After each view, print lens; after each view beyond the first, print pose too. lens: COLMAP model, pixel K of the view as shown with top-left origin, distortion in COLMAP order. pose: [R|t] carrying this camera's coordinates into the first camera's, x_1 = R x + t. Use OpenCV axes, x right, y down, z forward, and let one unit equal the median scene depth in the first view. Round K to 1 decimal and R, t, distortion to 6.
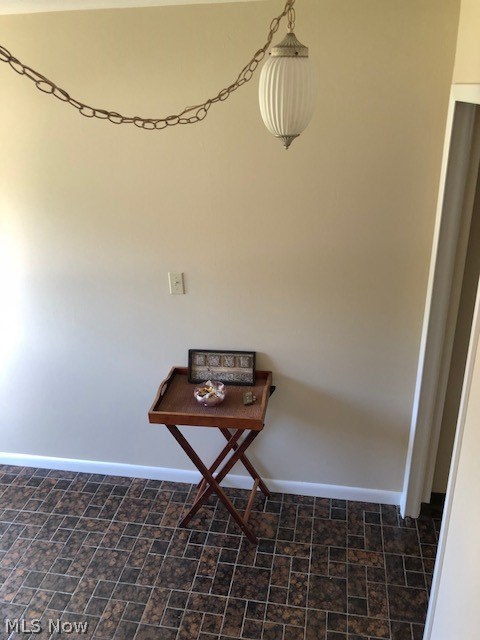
lens RADIAL K [[530.7, 0, 240.3], [0, 530.7, 319.4], [0, 0, 1]] dist [0.040062, -0.021009]
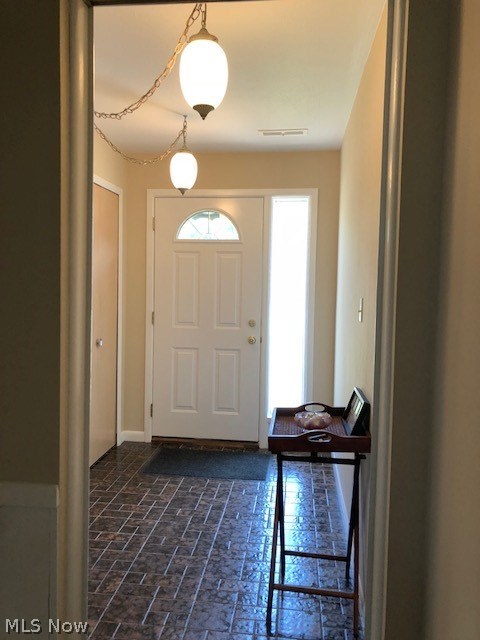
lens RADIAL K [[530.7, 0, 239.1], [0, 530.7, 319.4], [0, 0, 1]] dist [0.040062, -0.021009]
pose [[0.053316, 0.098666, -0.993691, 0.902815], [-0.423564, 0.903387, 0.066974, -0.027824], [0.904296, 0.417321, 0.089957, 0.803503]]
